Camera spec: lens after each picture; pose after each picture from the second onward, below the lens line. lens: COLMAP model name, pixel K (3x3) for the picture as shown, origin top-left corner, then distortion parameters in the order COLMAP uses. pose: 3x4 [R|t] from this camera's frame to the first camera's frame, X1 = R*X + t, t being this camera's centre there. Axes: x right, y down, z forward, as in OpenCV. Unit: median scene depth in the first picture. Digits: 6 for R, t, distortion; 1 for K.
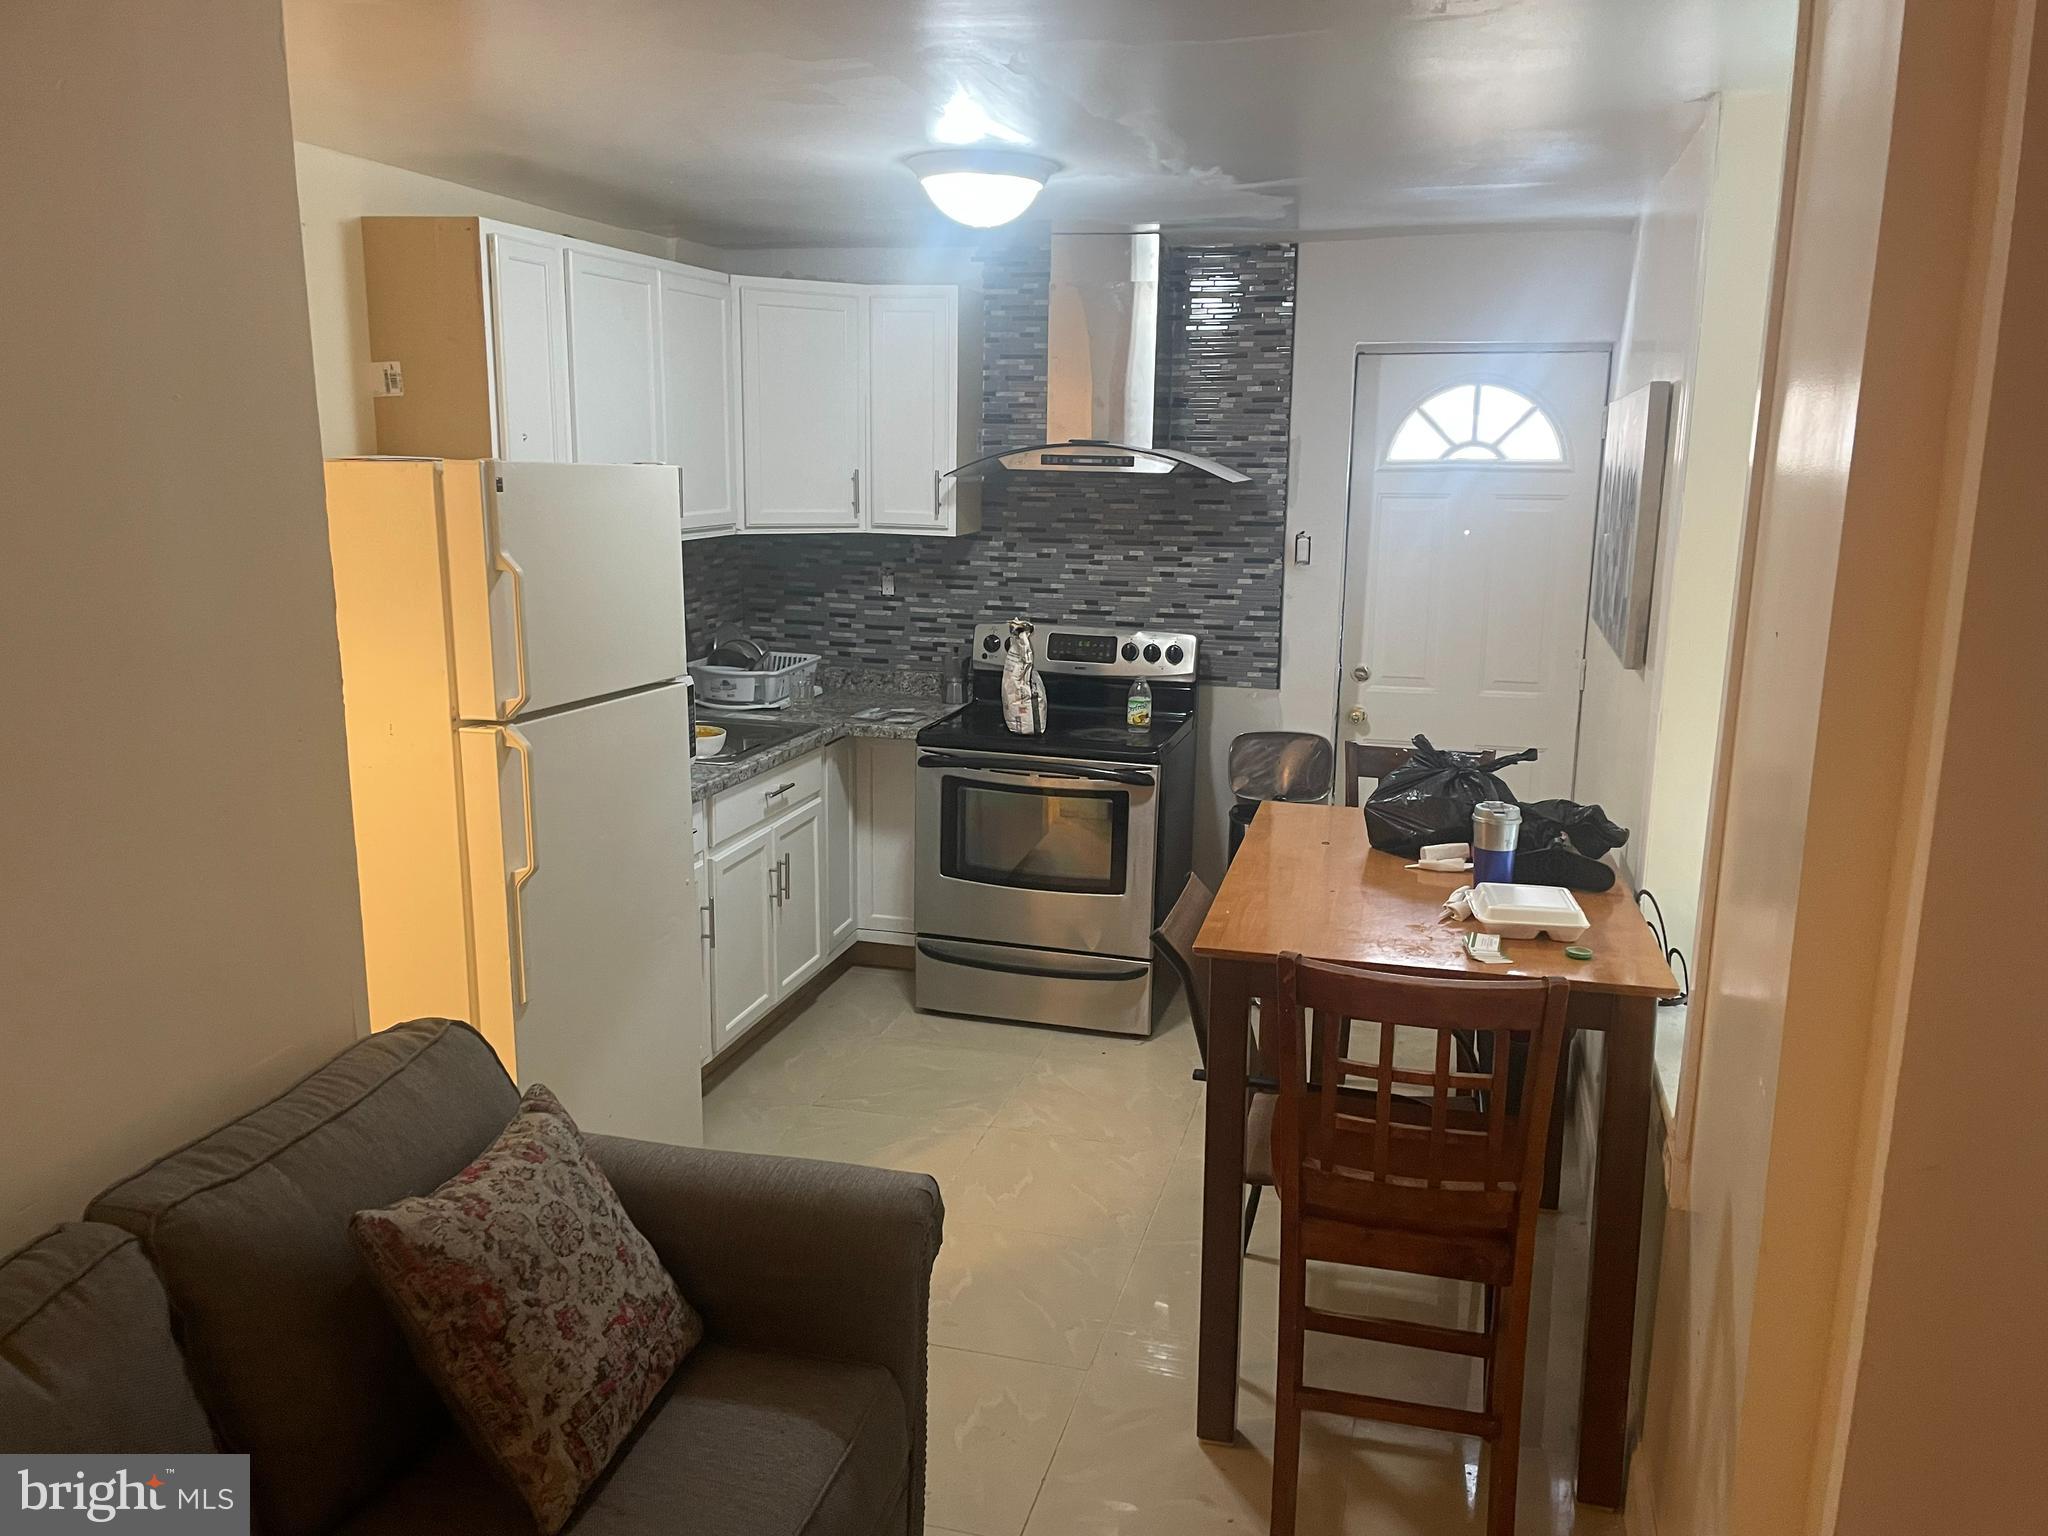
lens RADIAL K [[1543.7, 0, 1021.7], [0, 1543.7, 767.4], [0, 0, 1]] dist [0.079004, -0.107530]
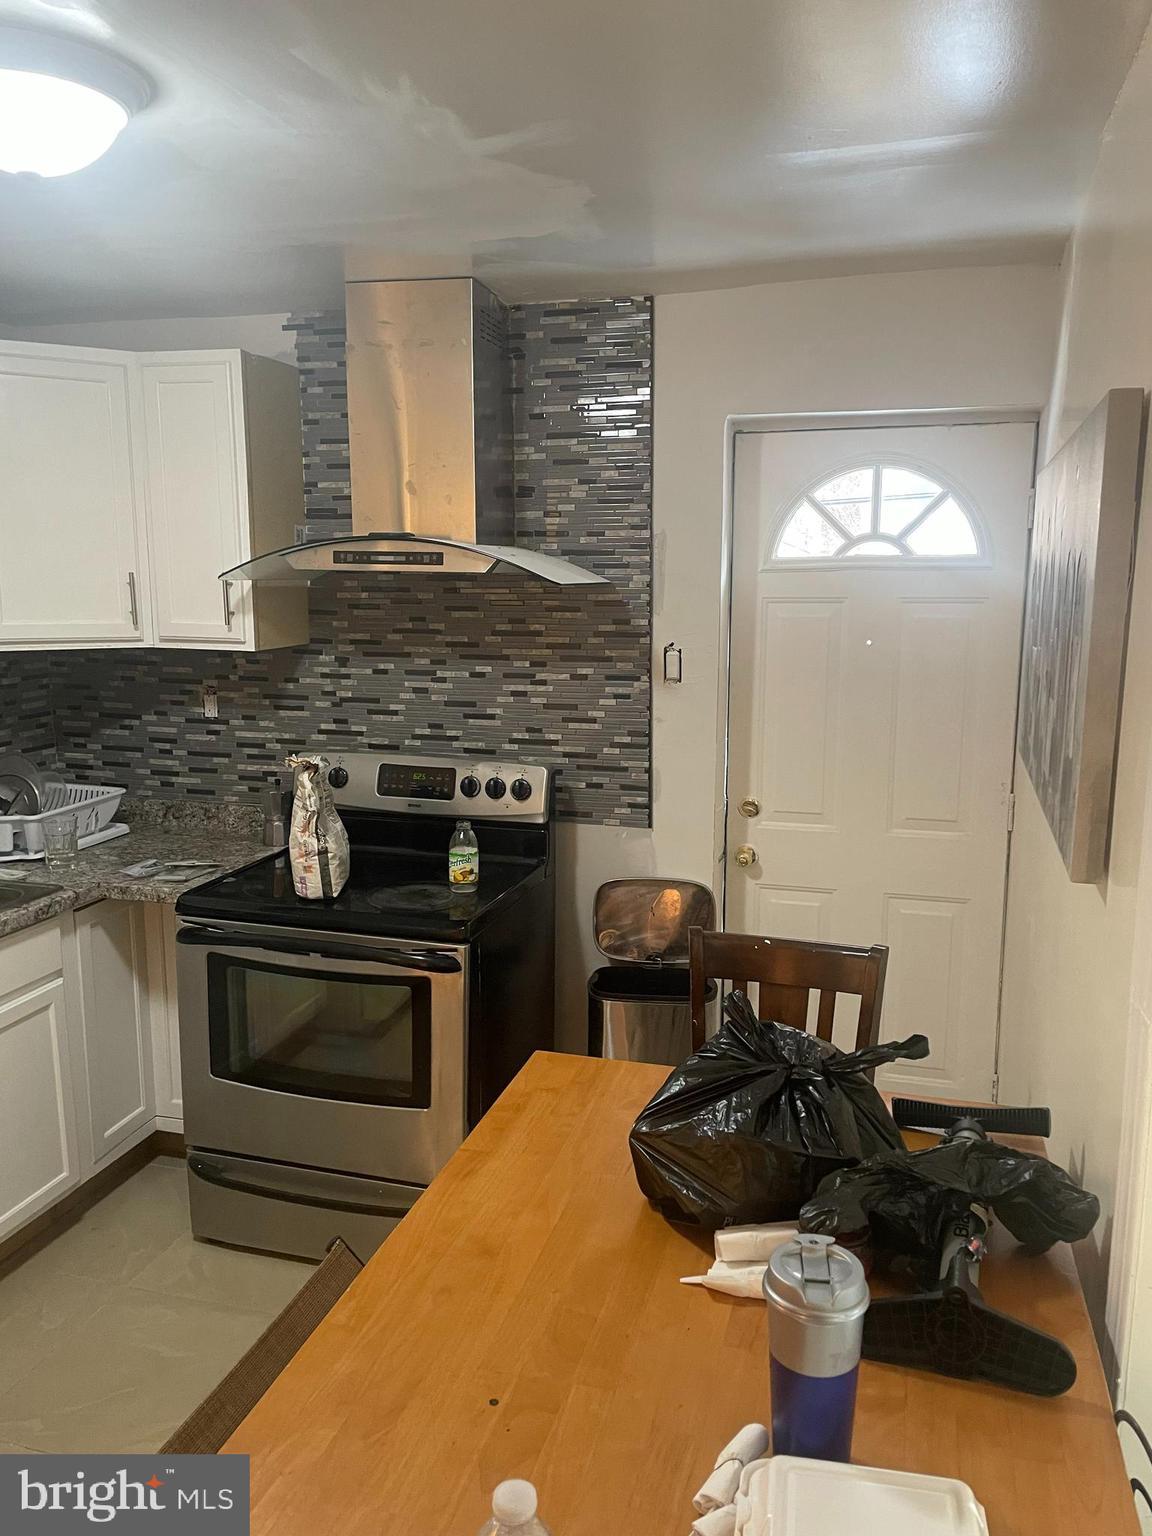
lens RADIAL K [[1157.7, 0, 580.1], [0, 1157.7, 771.3], [0, 0, 1]] dist [0.079004, -0.107530]
pose [[0.999898, -0.007391, -0.012224, 0.138392], [0.006980, 0.999419, -0.033371, -0.062113], [0.012463, 0.033282, 0.999368, 0.373827]]
